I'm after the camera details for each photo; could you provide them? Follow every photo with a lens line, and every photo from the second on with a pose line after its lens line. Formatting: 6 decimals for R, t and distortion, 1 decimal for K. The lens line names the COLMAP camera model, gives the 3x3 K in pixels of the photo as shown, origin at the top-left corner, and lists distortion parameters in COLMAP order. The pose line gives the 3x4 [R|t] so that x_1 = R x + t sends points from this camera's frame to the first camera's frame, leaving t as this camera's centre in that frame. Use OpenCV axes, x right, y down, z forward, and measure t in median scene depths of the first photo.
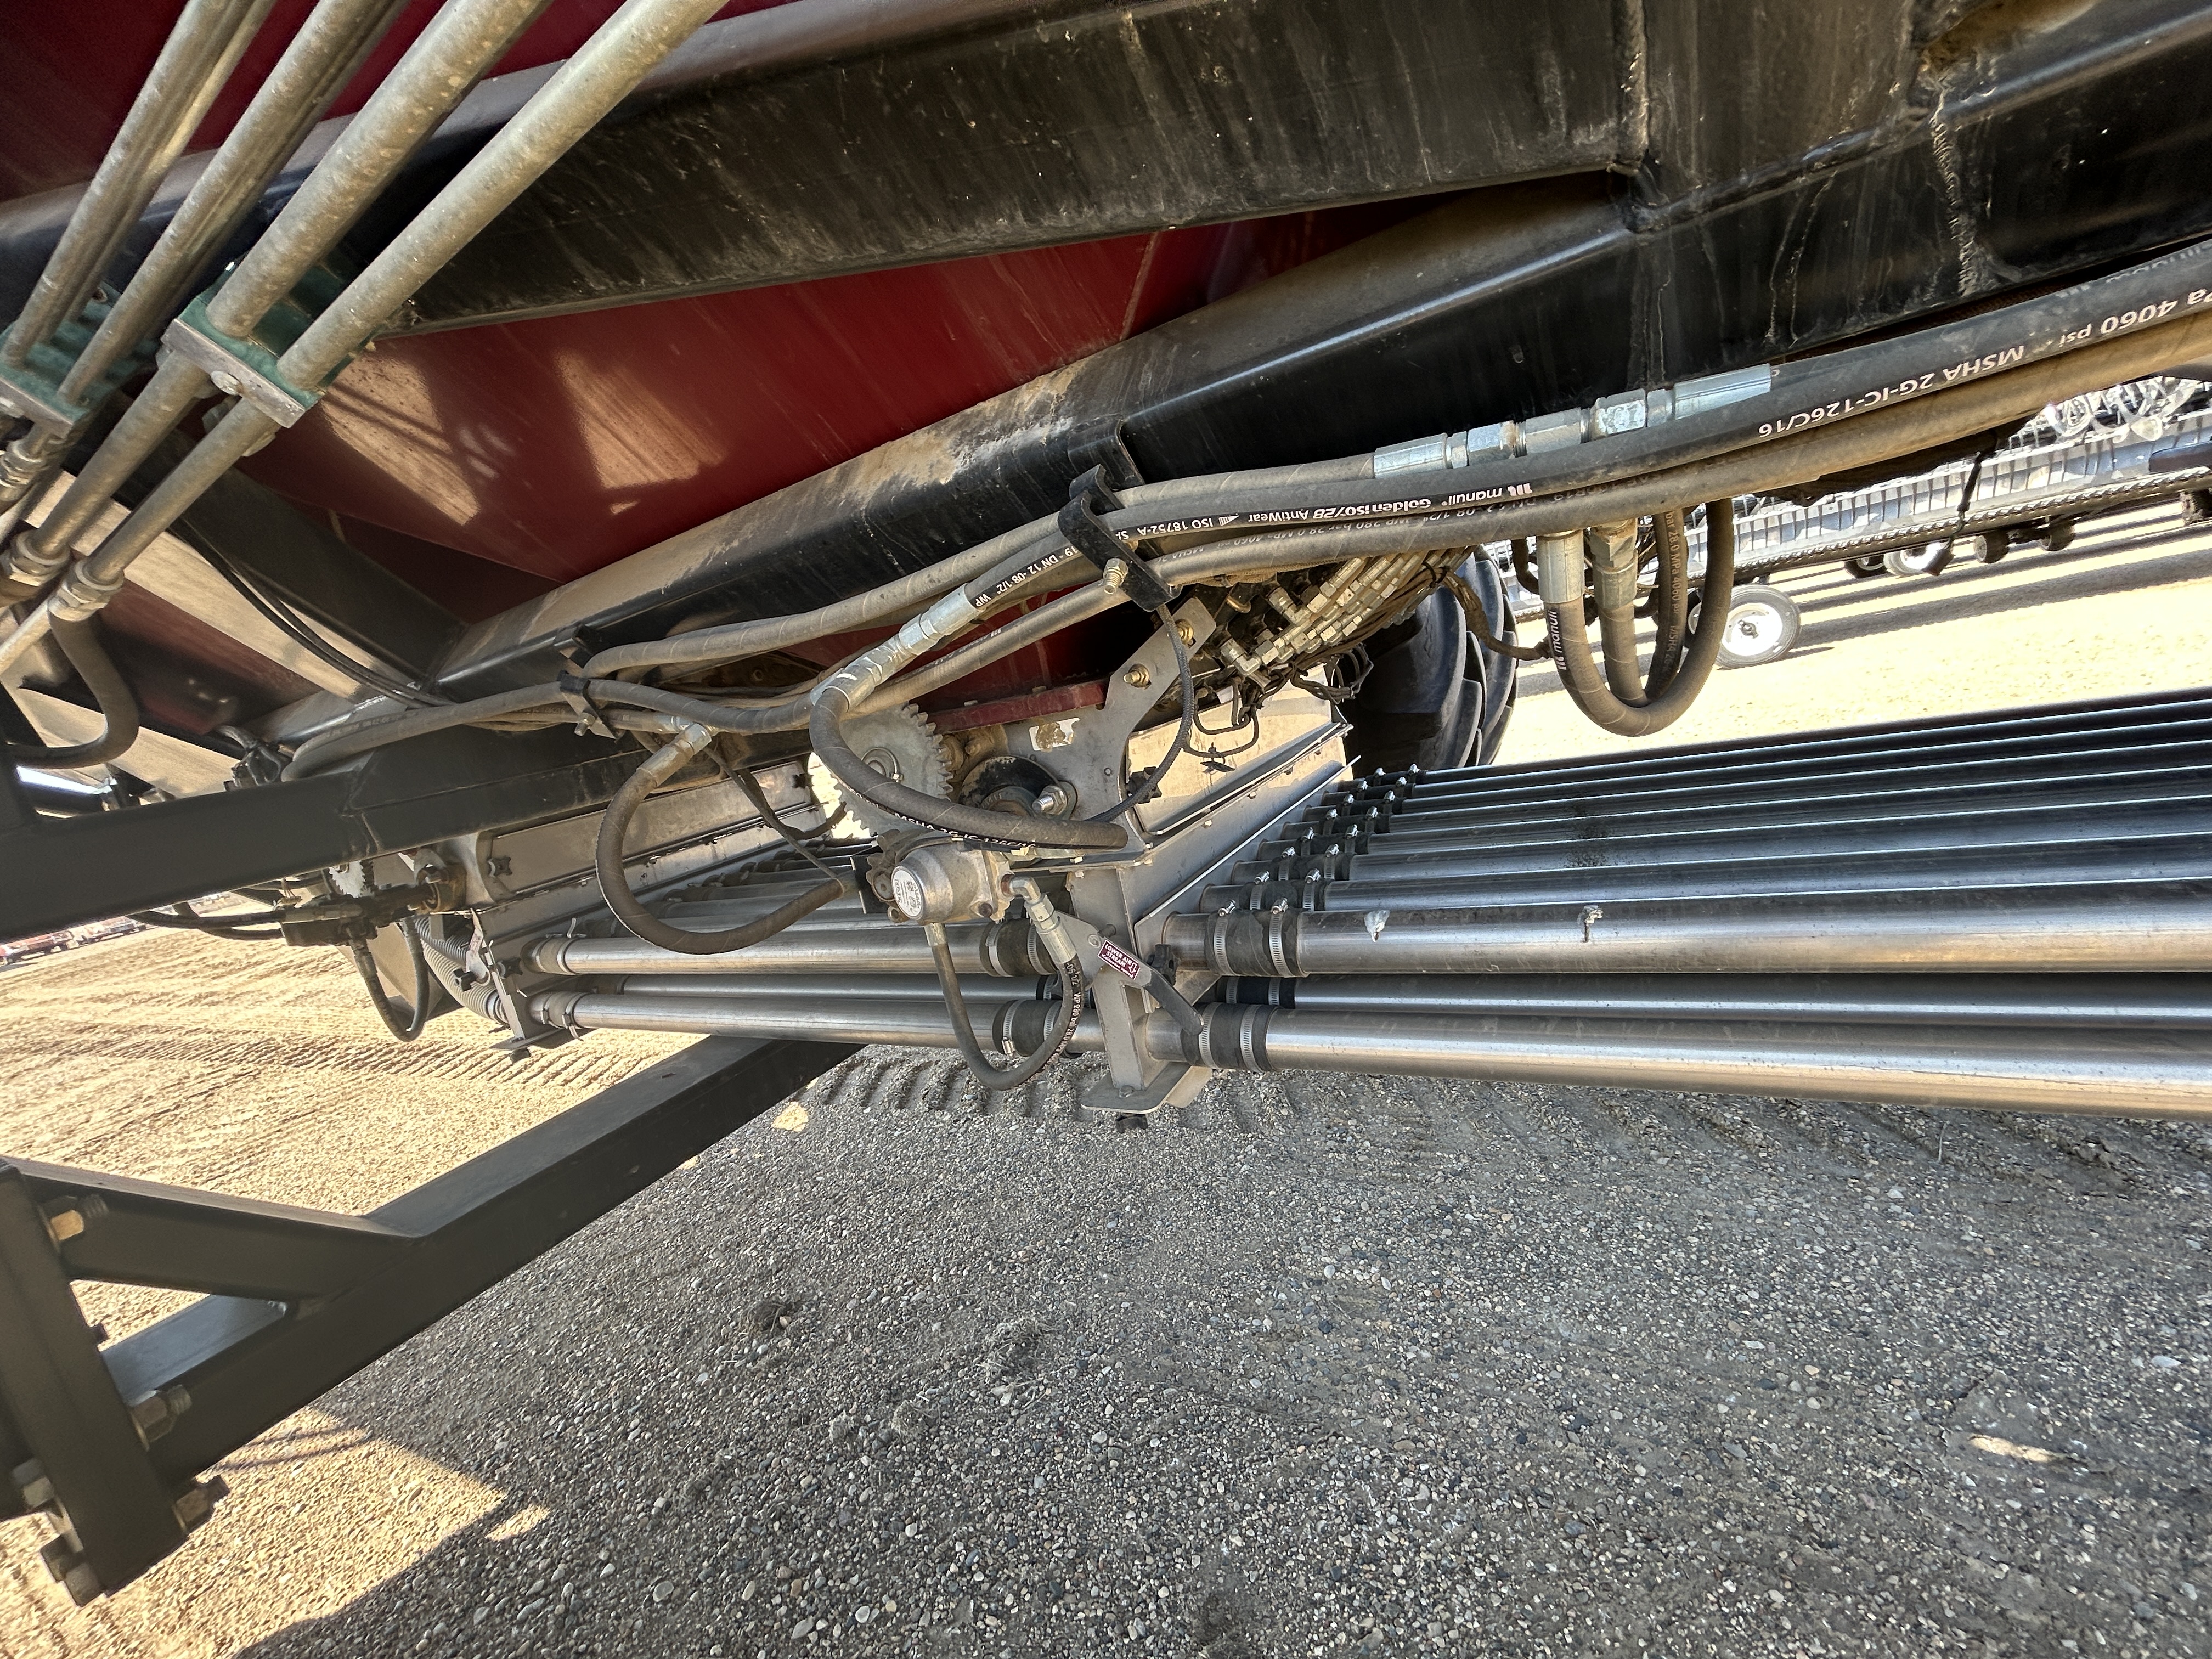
lens RADIAL K [[887.5, 0, 1101.5], [0, 887.5, 826.9], [0, 0, 1]] dist [-0.001306, 0.000318]
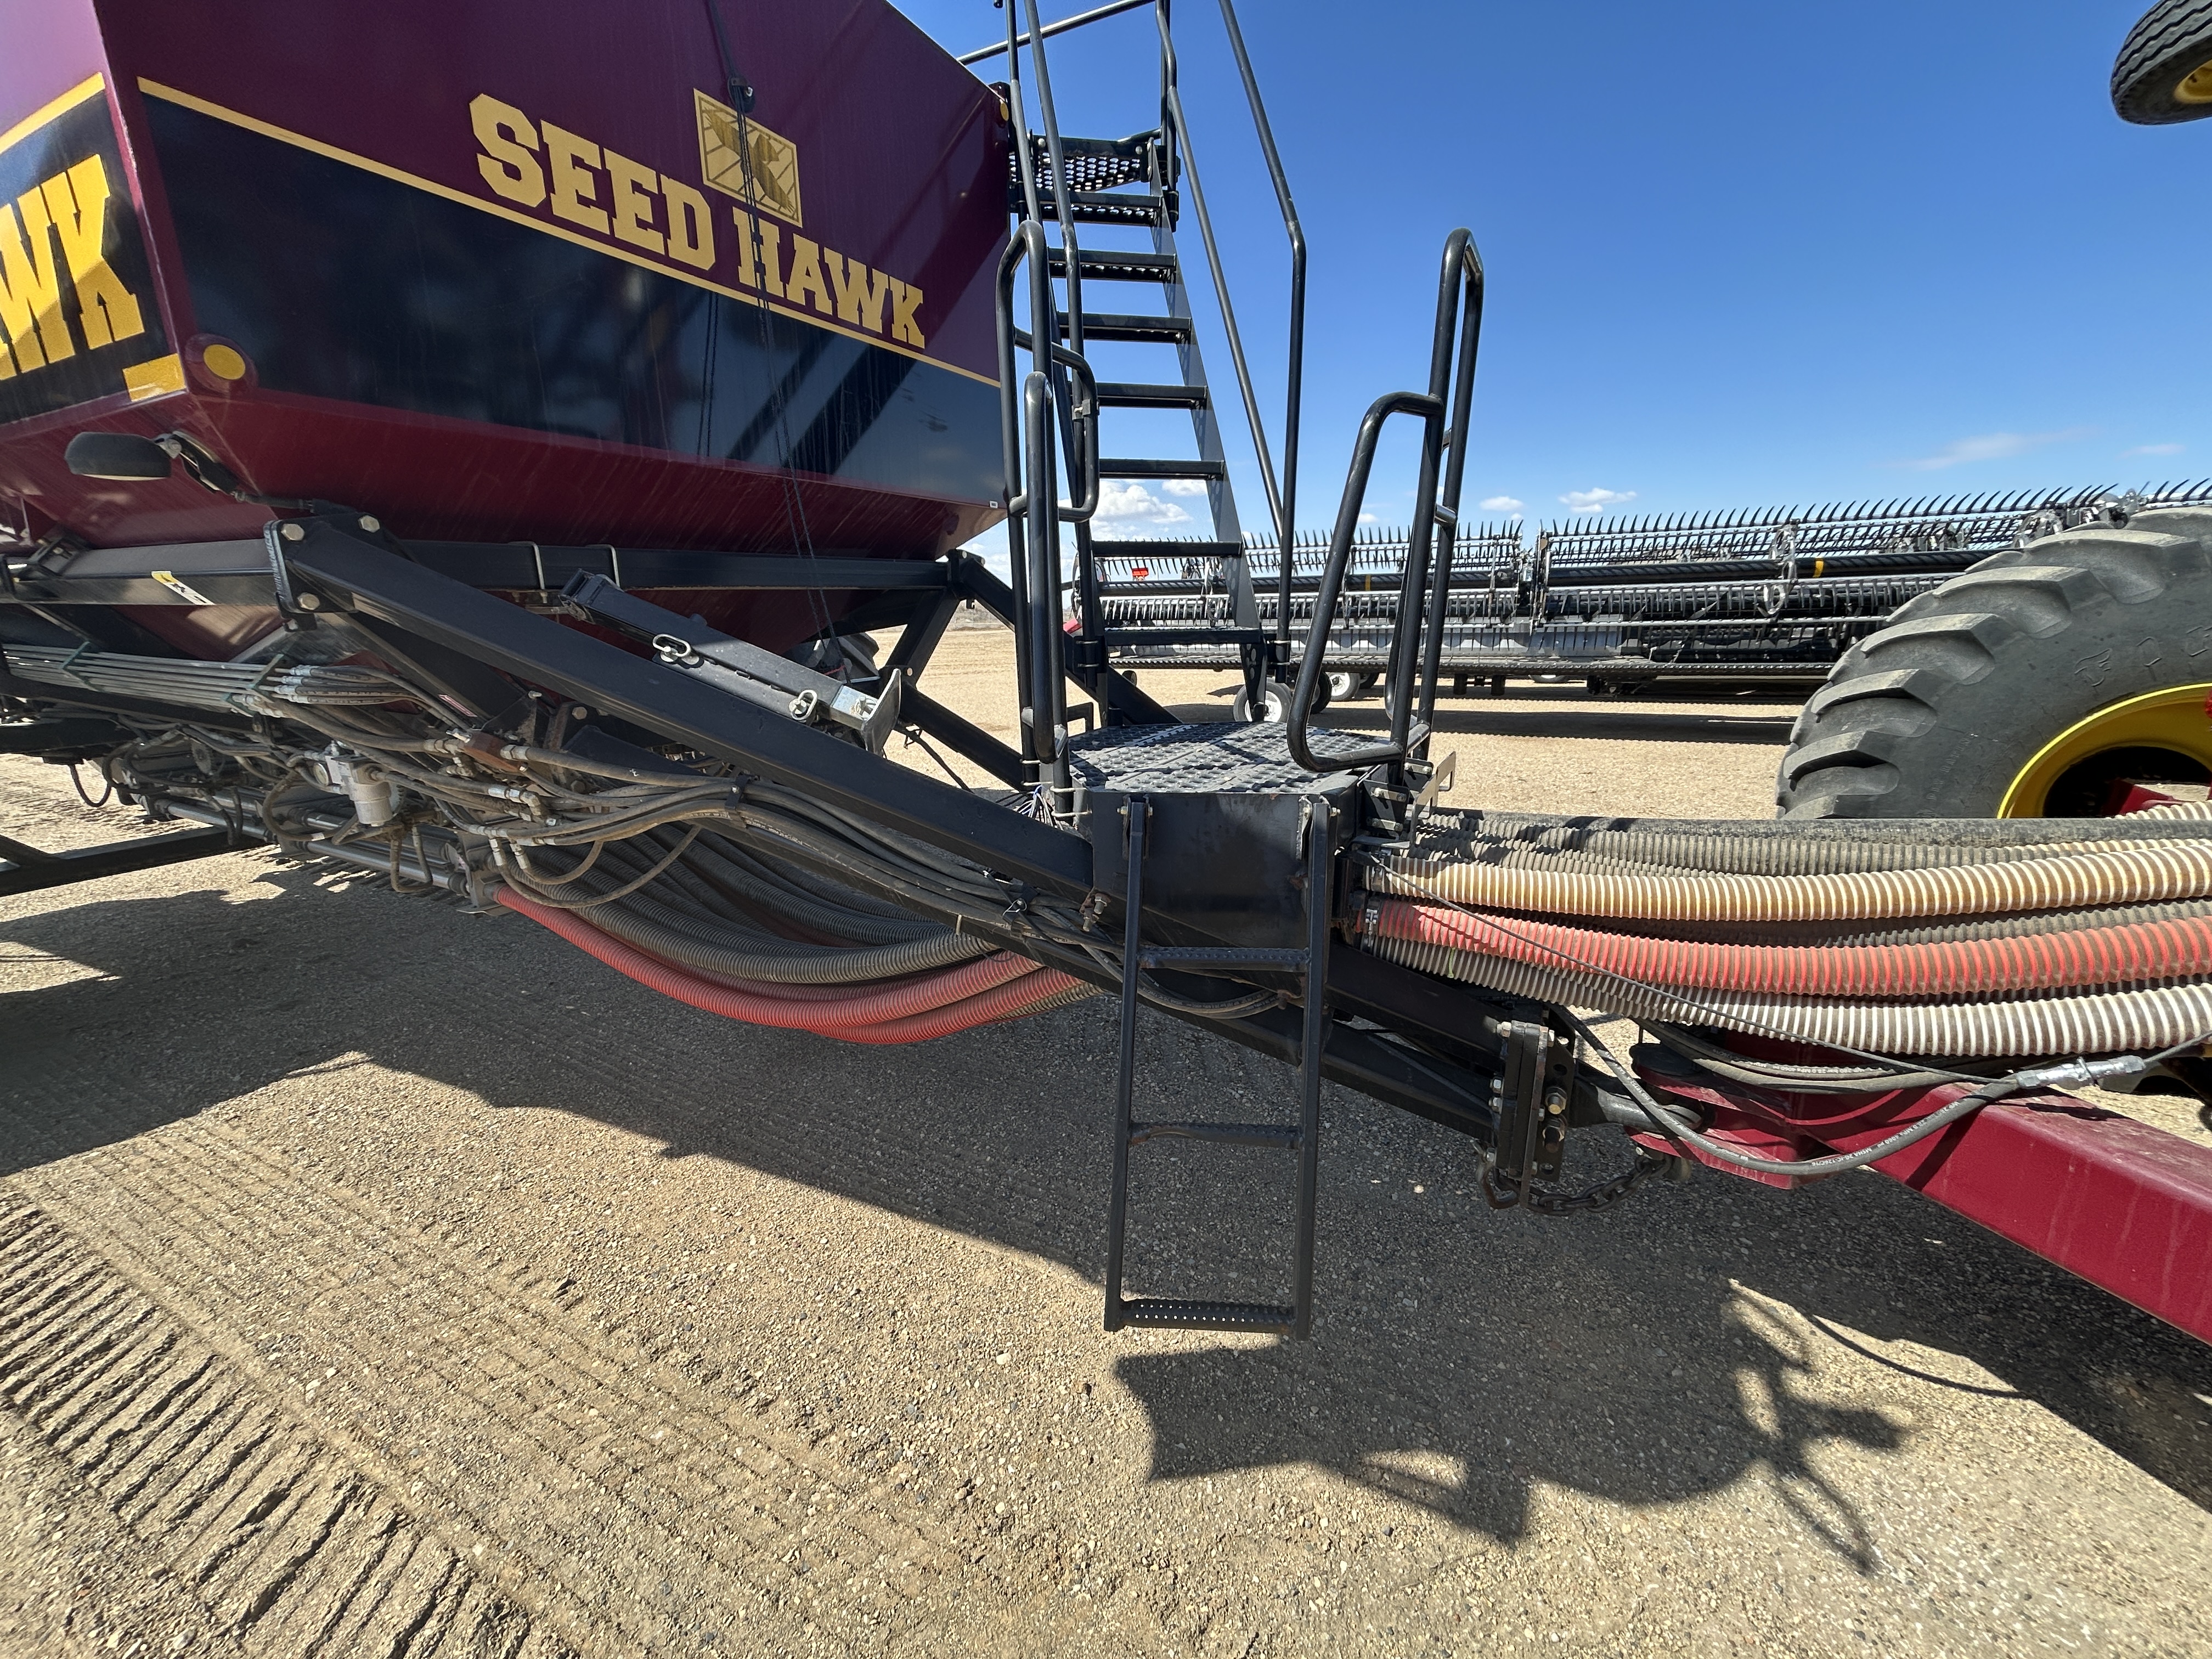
lens RADIAL K [[887.5, 0, 1101.2], [0, 887.5, 826.2], [0, 0, 1]] dist [-0.001306, 0.000318]
pose [[0.979168, 0.183555, 0.086817, 2.157451], [-0.189865, 0.979238, 0.071018, -0.507618], [-0.071979, -0.086022, 0.993690, -2.046782]]
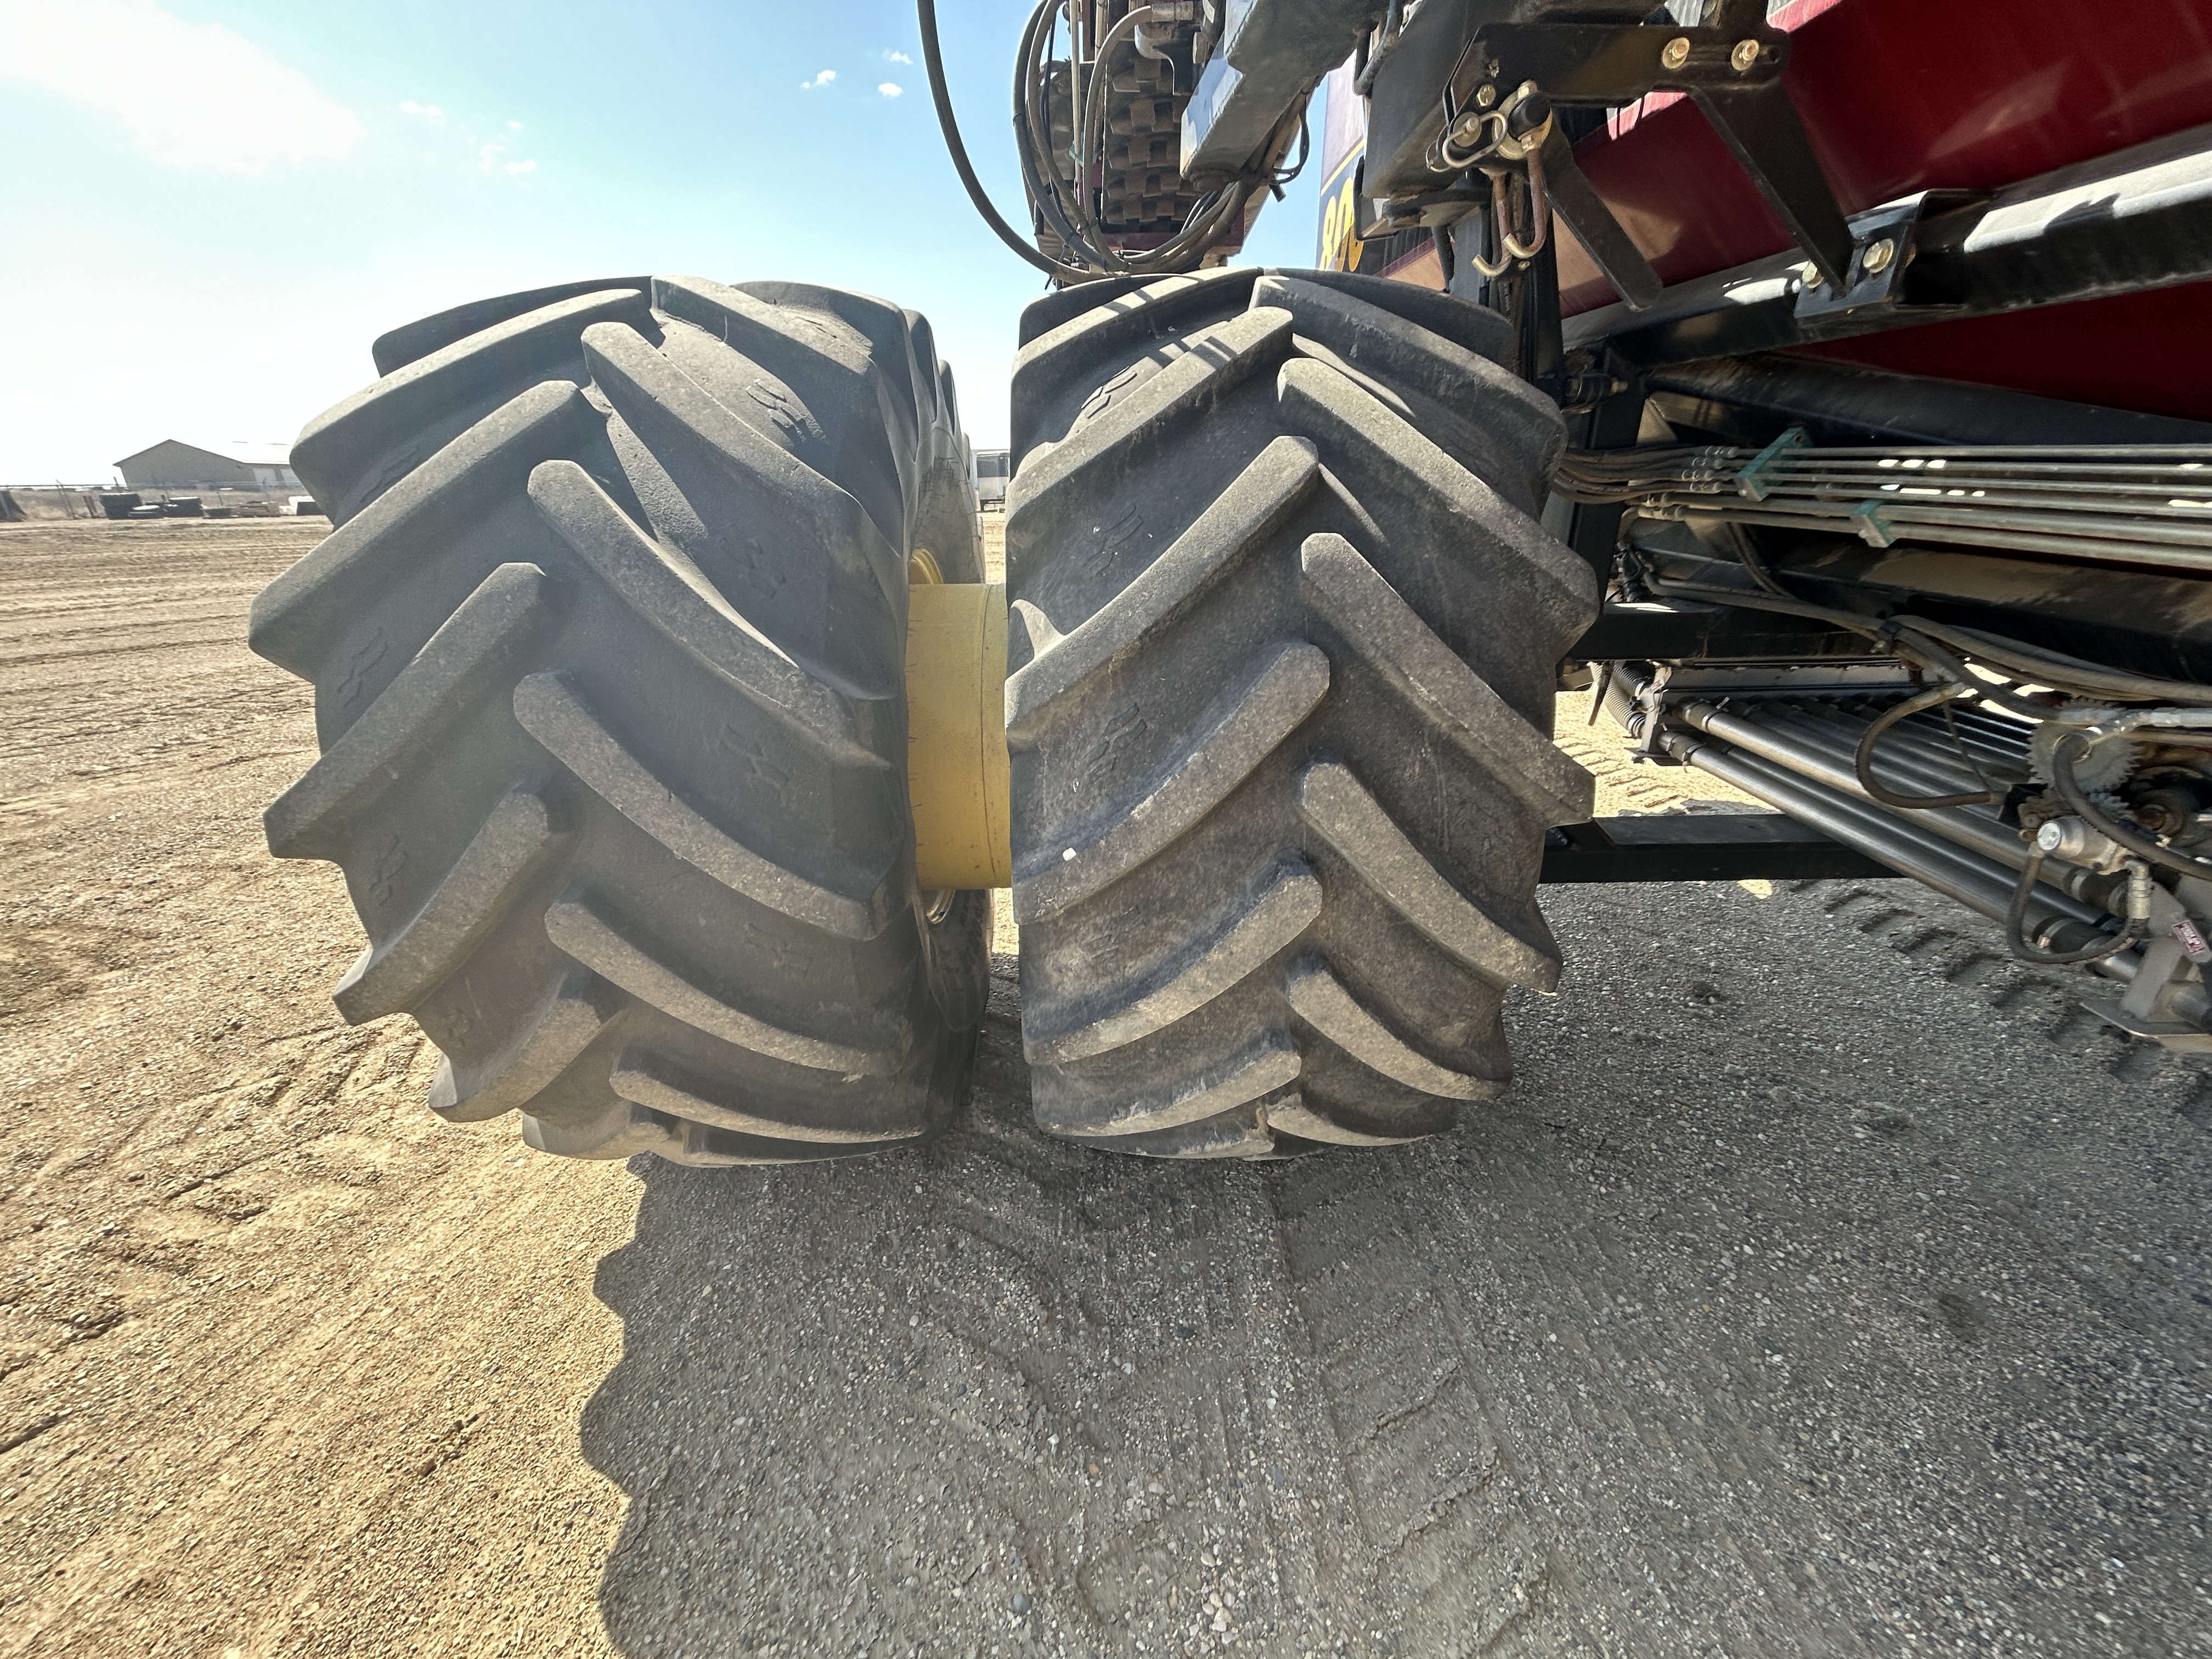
lens RADIAL K [[887.5, 0, 1098.5], [0, 887.5, 827.1], [0, 0, 1]] dist [-0.001306, 0.000318]
pose [[0.496593, 0.505877, -0.705326, 0.043489], [-0.235253, 0.860630, 0.451633, -0.158611], [0.835495, -0.058348, 0.546391, -0.839998]]
